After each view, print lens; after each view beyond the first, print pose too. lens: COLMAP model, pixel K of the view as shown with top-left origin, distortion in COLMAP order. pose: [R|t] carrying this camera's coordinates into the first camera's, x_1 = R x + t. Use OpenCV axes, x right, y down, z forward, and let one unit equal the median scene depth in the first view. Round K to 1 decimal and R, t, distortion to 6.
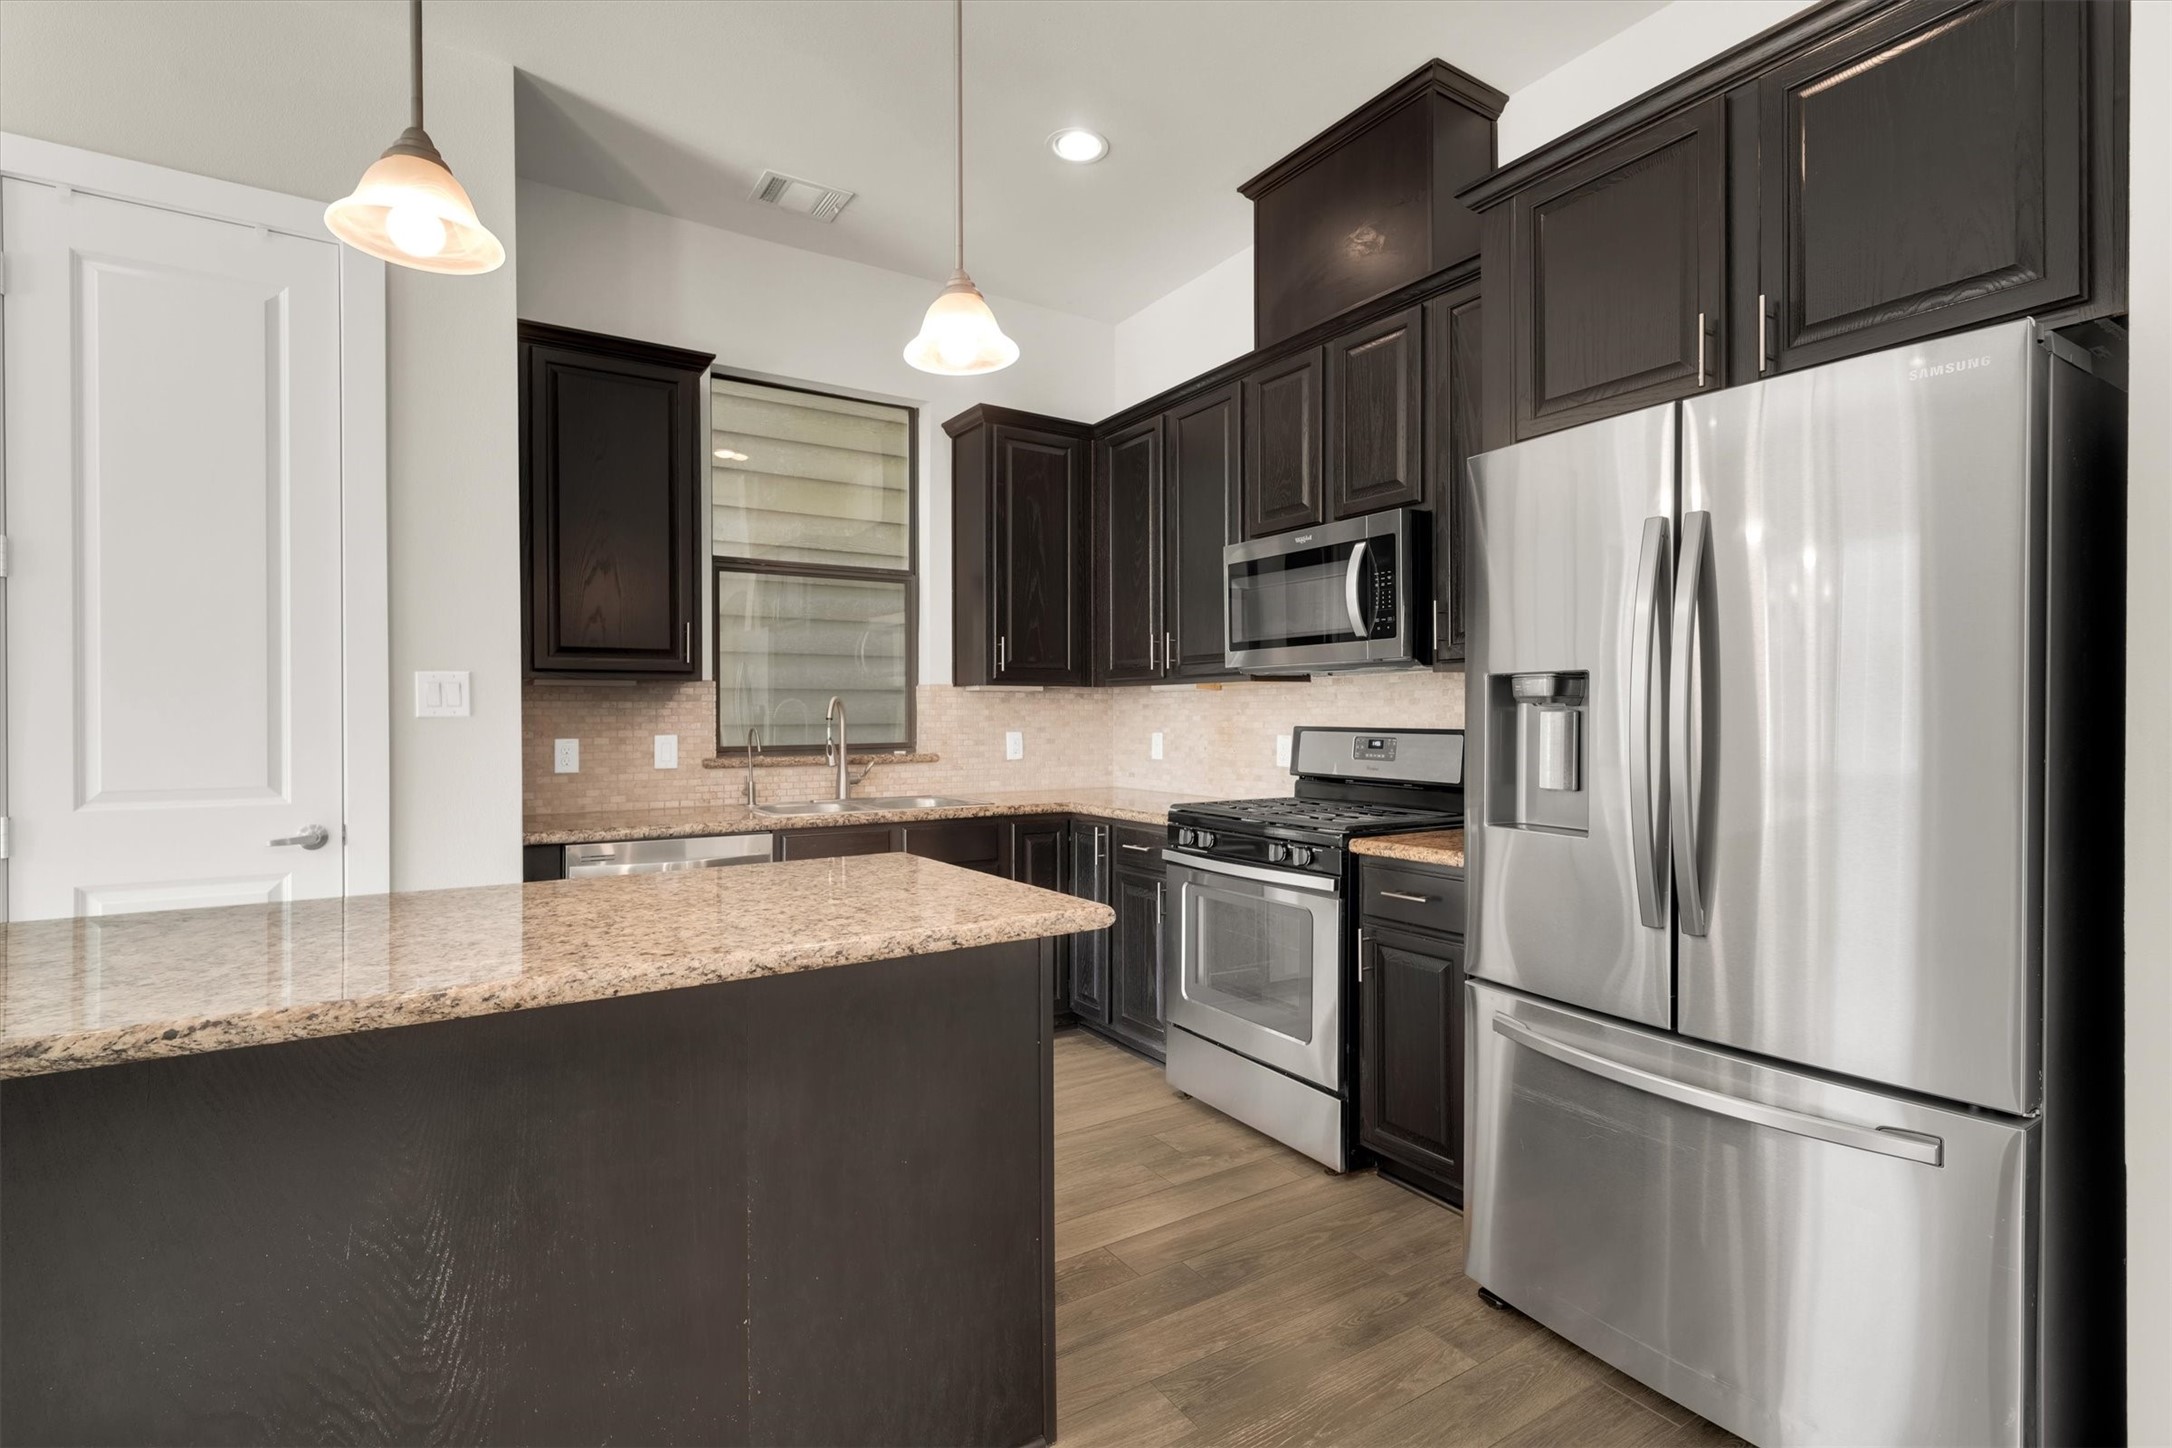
lens RADIAL K [[988.5, 0, 1059.3], [0, 988.5, 727.3], [0, 0, 1]] dist [0.000283, -0.000224]
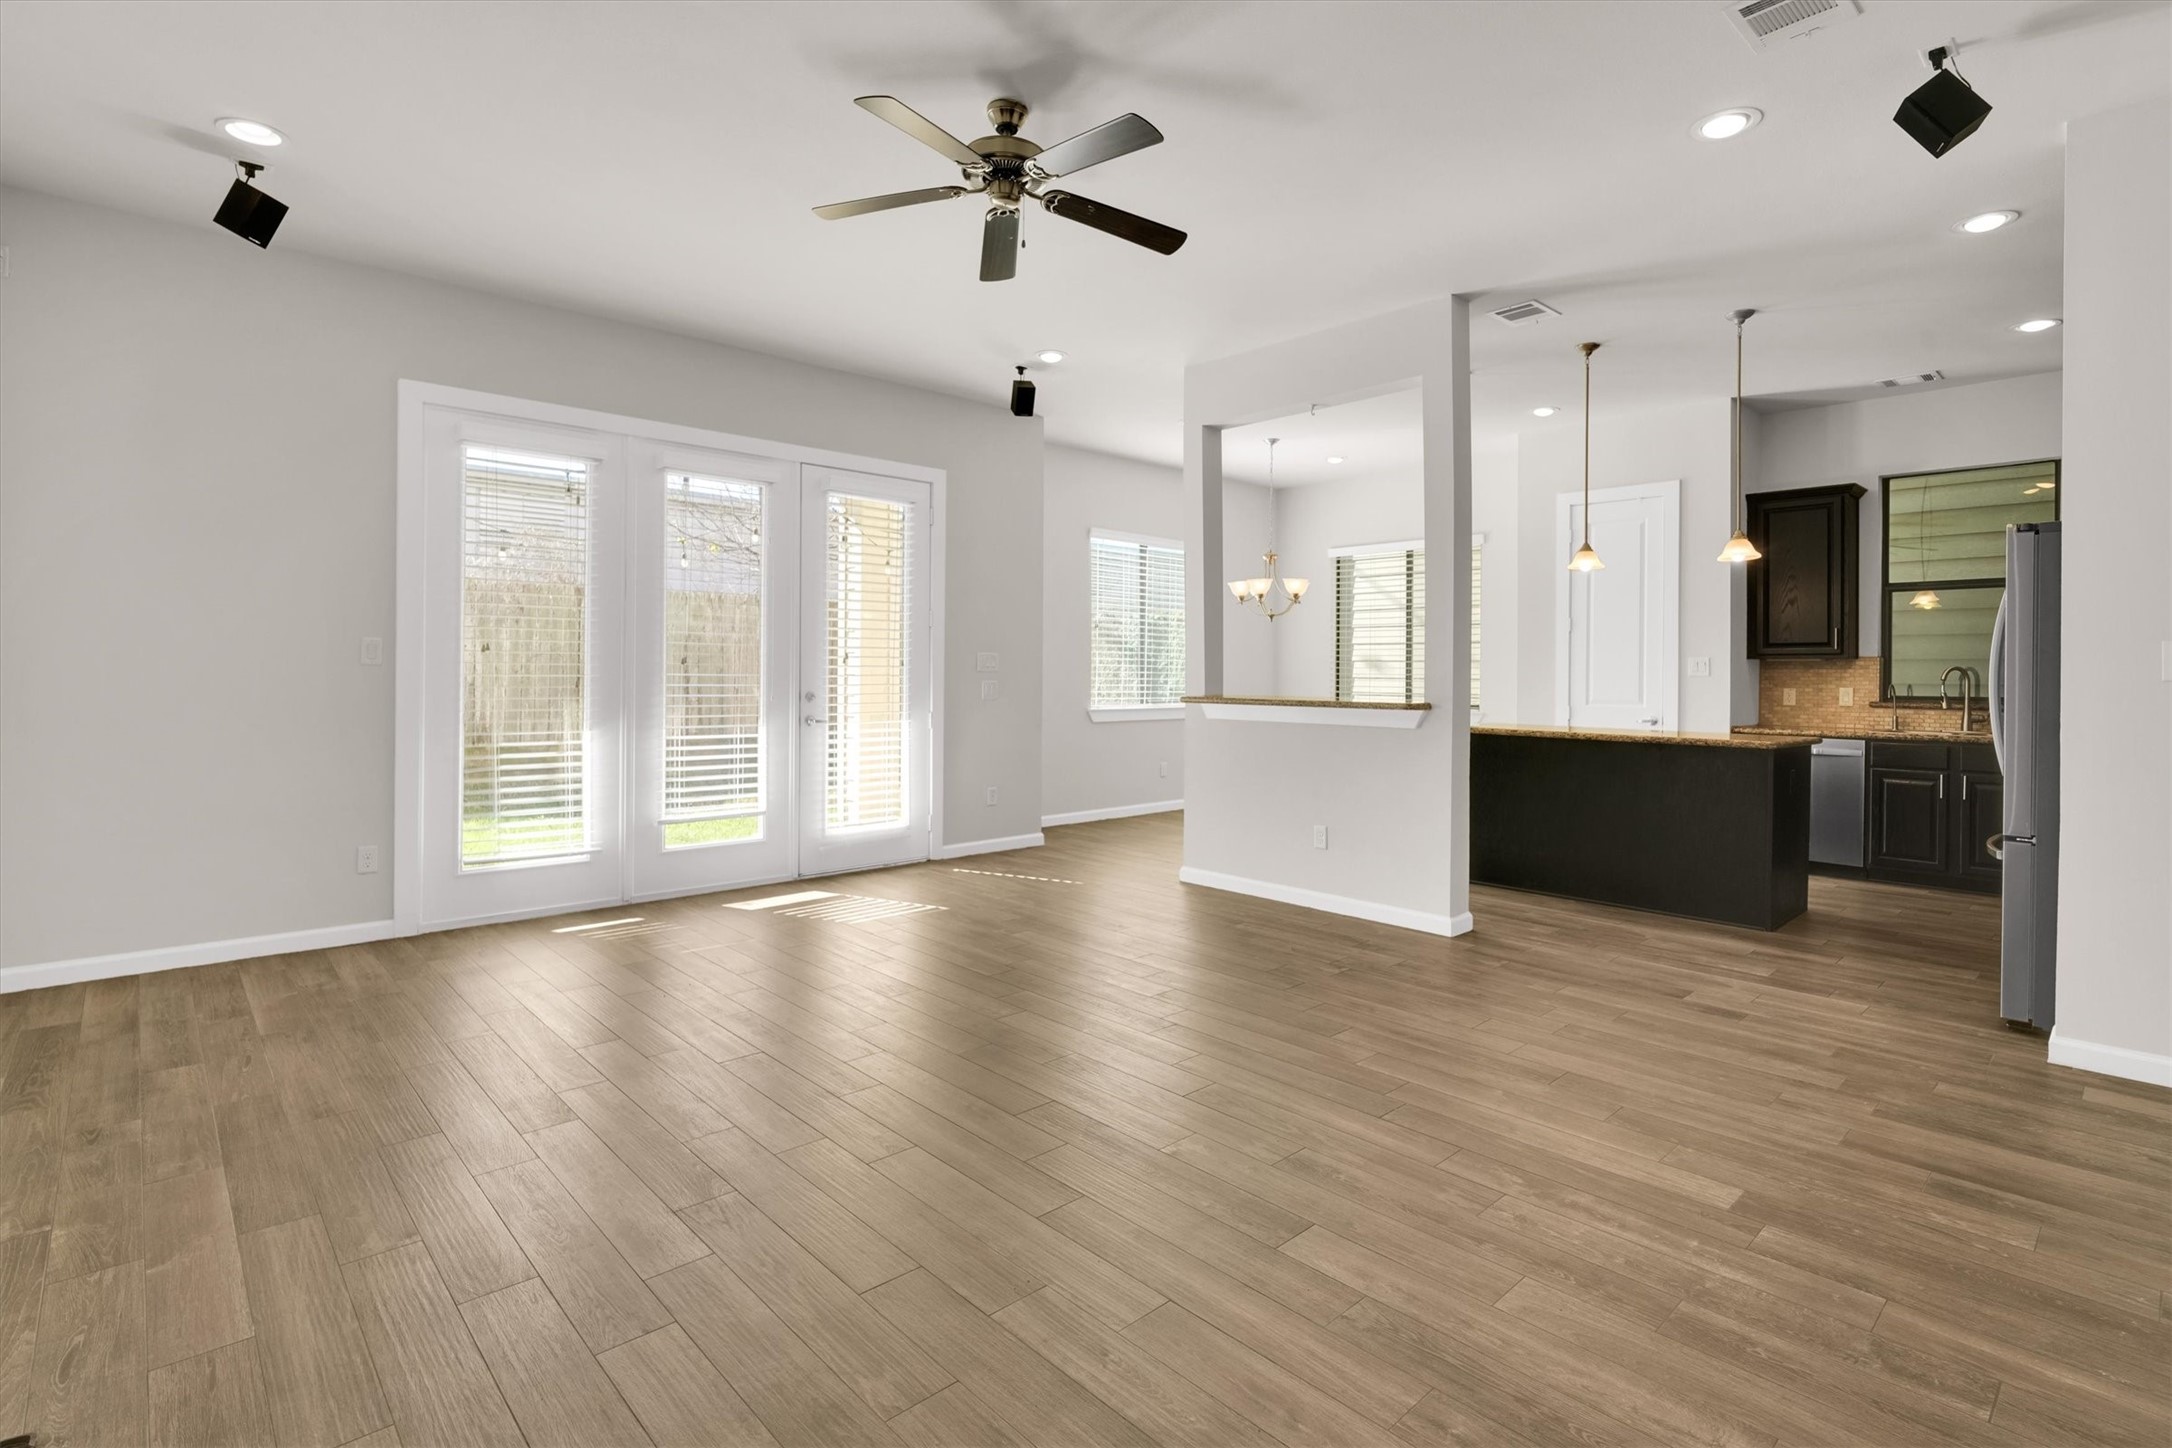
lens RADIAL K [[1053.8, 0, 1085.1], [0, 1053.8, 684.9], [0, 0, 1]] dist [-0.001072, 0.000159]
pose [[0.178879, 0.014061, -0.983771, 1.350406], [-0.019550, 0.999751, 0.010734, 0.009887], [0.983677, 0.017312, 0.179110, -0.780146]]
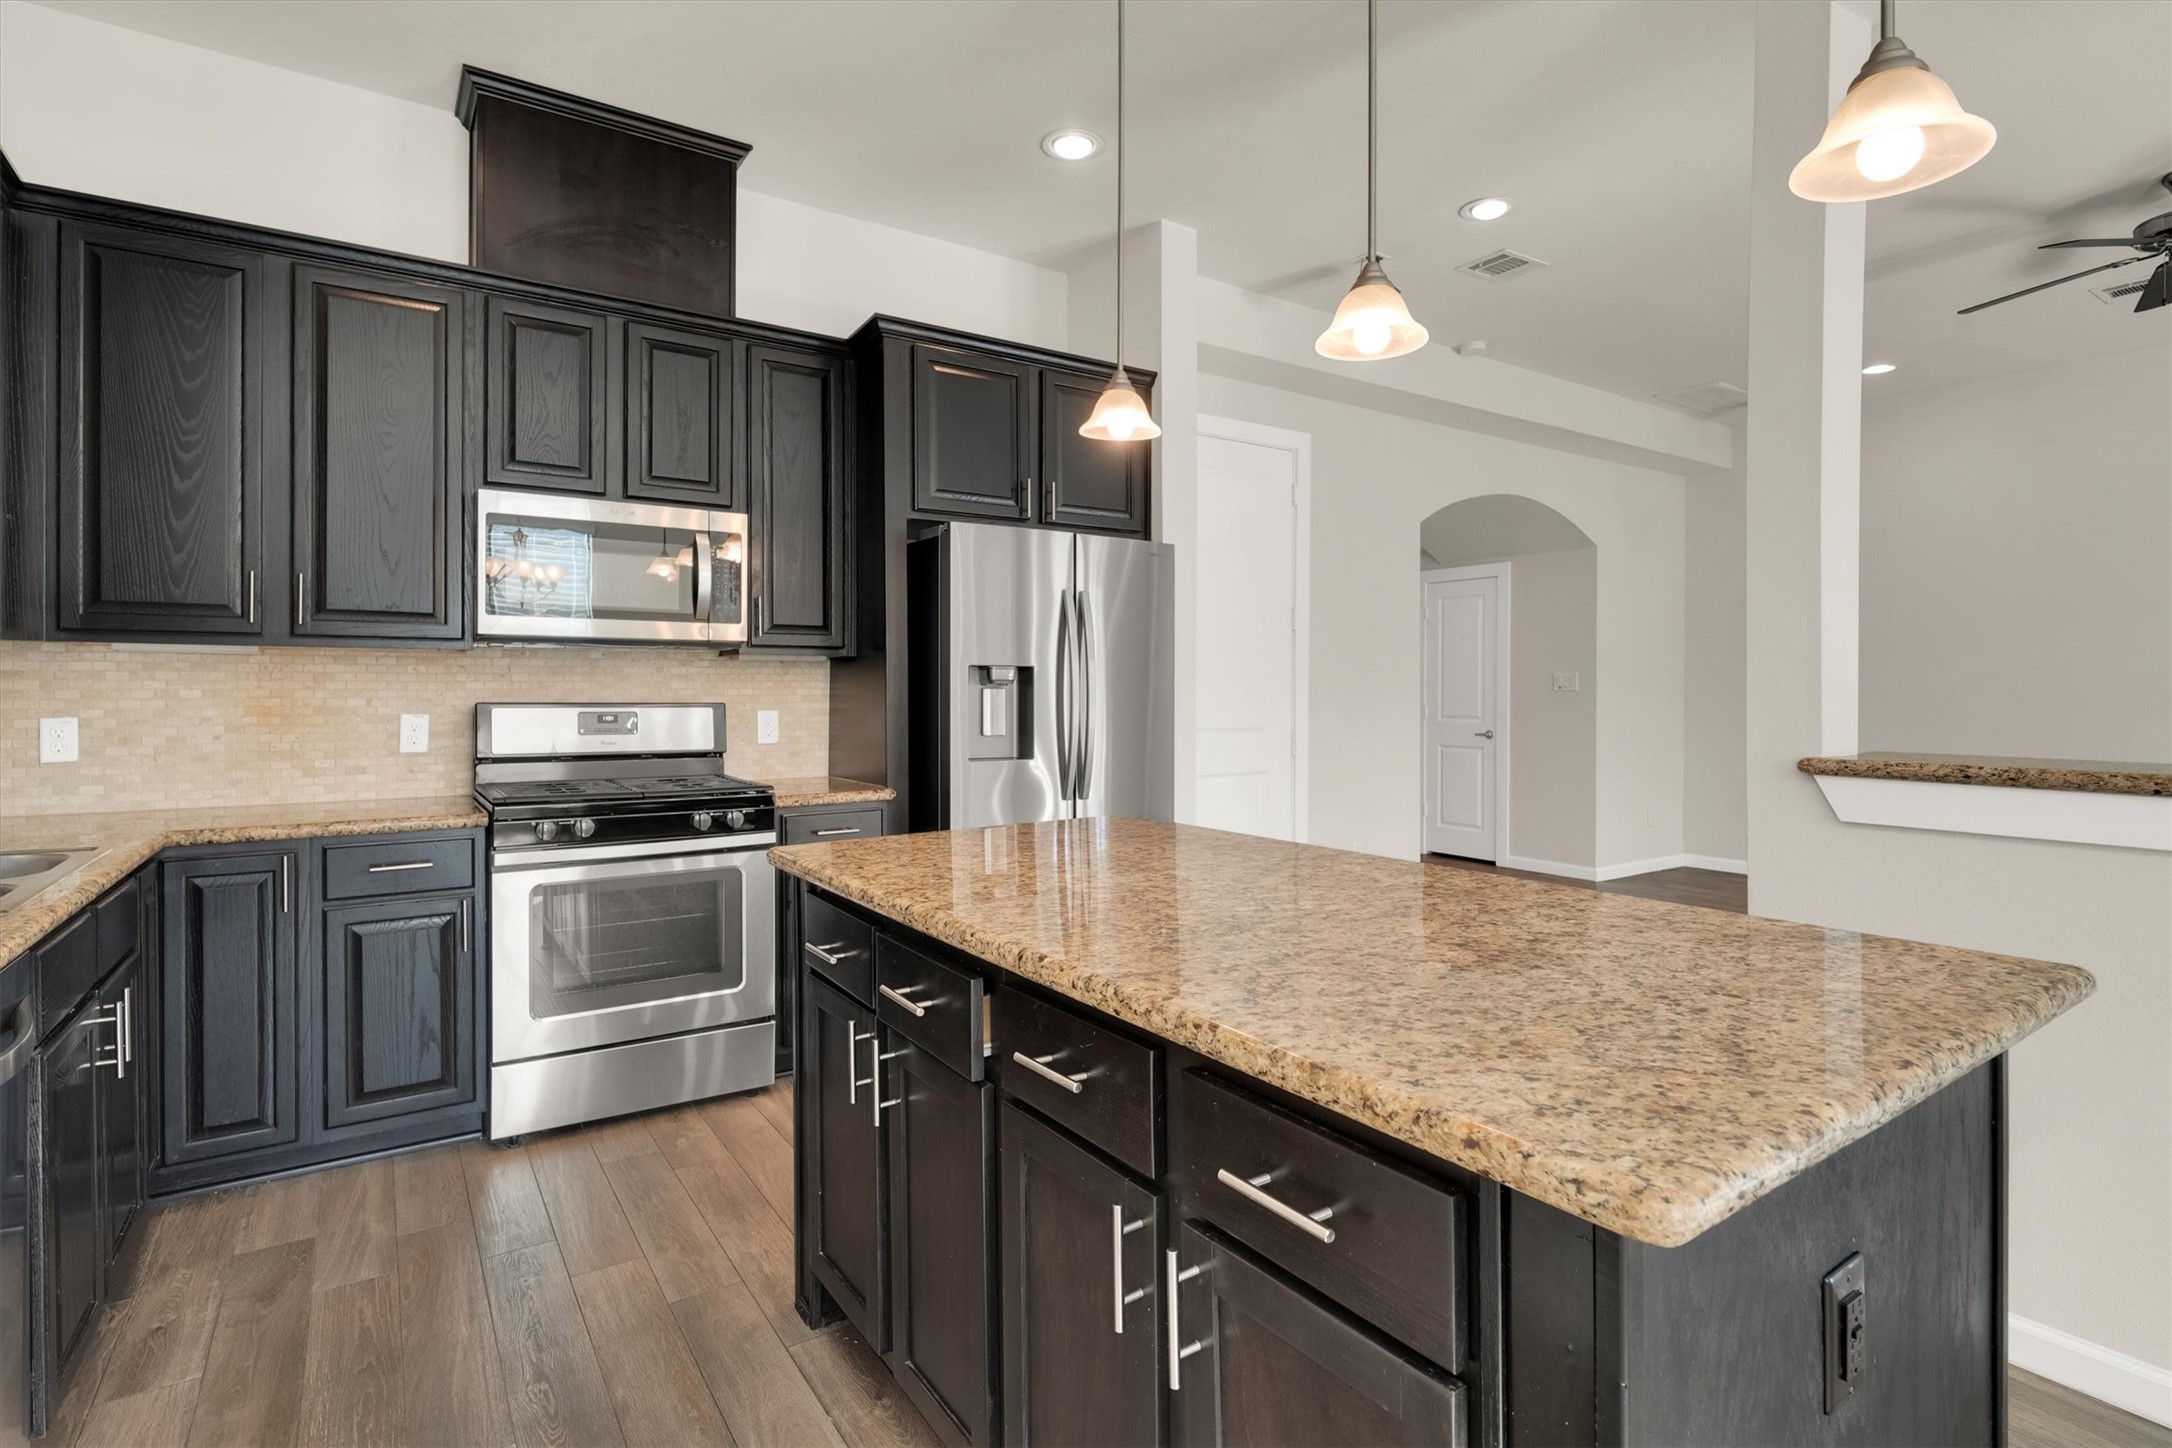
lens RADIAL K [[1053.8, 0, 1085.1], [0, 1053.8, 684.9], [0, 0, 1]] dist [-0.001072, 0.000159]
pose [[-0.034744, 0.007072, 0.999371, -0.781417], [0.010401, 0.999923, -0.006714, -0.005395], [-0.999342, 0.010161, -0.034815, 0.535731]]
